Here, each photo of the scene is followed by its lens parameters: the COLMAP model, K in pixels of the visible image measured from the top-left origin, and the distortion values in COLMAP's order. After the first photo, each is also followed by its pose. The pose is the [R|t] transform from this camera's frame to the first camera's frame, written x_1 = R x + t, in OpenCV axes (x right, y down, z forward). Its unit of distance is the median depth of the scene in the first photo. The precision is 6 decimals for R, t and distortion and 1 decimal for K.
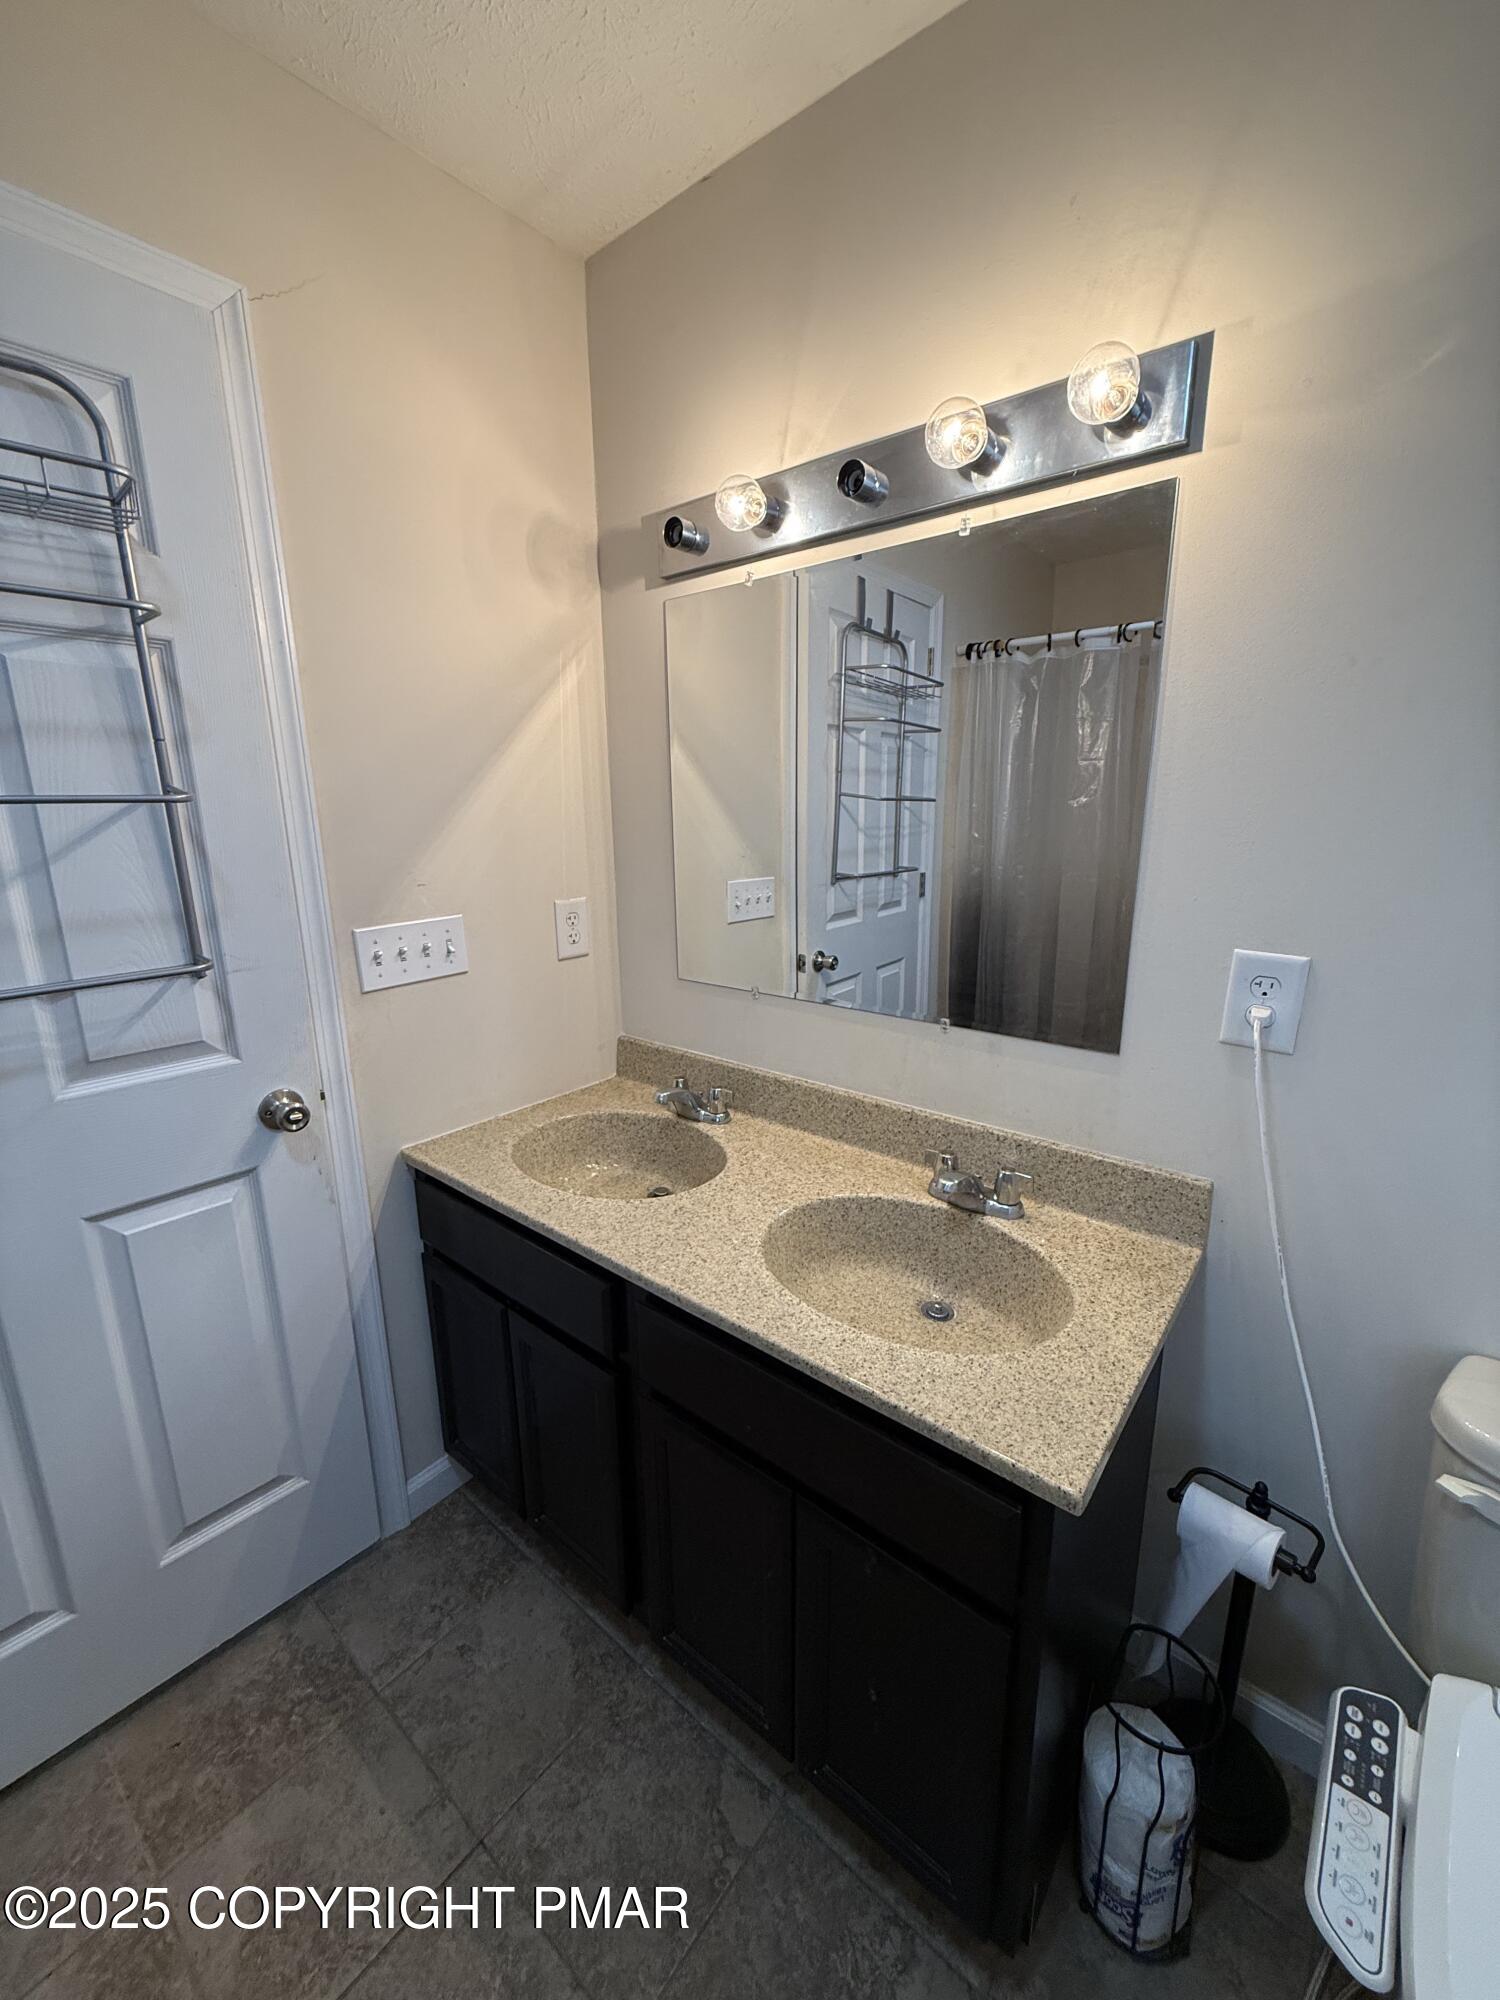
lens RADIAL K [[809.2, 0, 750.0], [0, 809.2, 1000.0], [0, 0, 1]] dist [-0.001655, -0.000317]
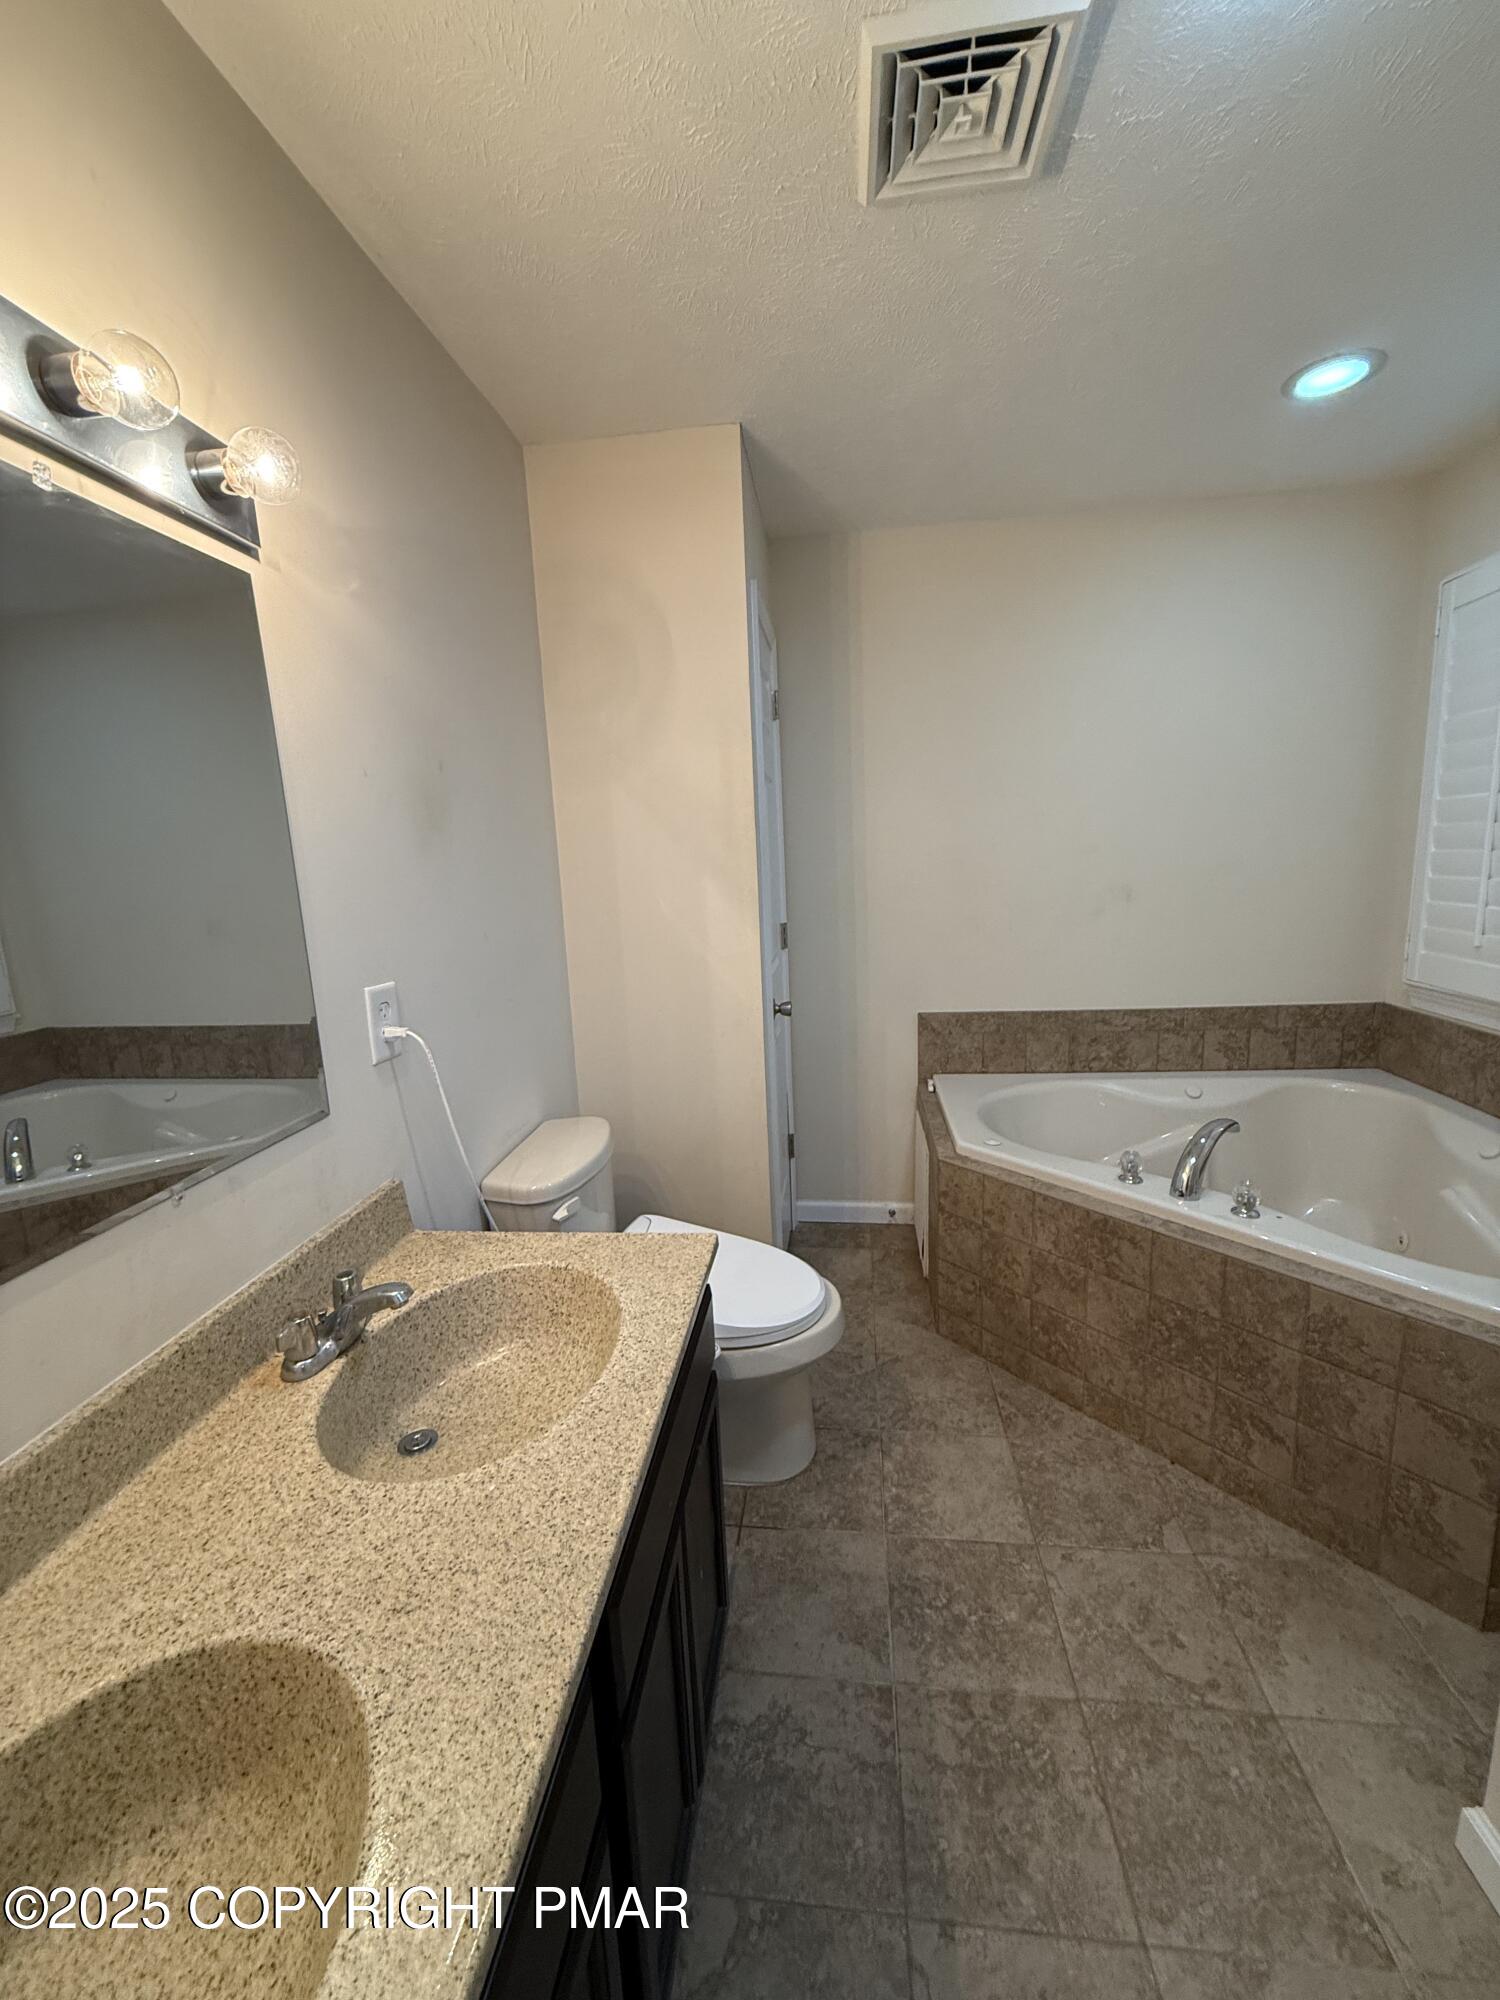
lens RADIAL K [[809.2, 0, 750.0], [0, 809.2, 1000.0], [0, 0, 1]] dist [-0.001655, -0.000317]
pose [[-0.550546, -0.115225, 0.826815, -0.626773], [0.243591, 0.925153, 0.291128, -0.221074], [-0.798475, 0.361684, -0.481271, 0.951860]]
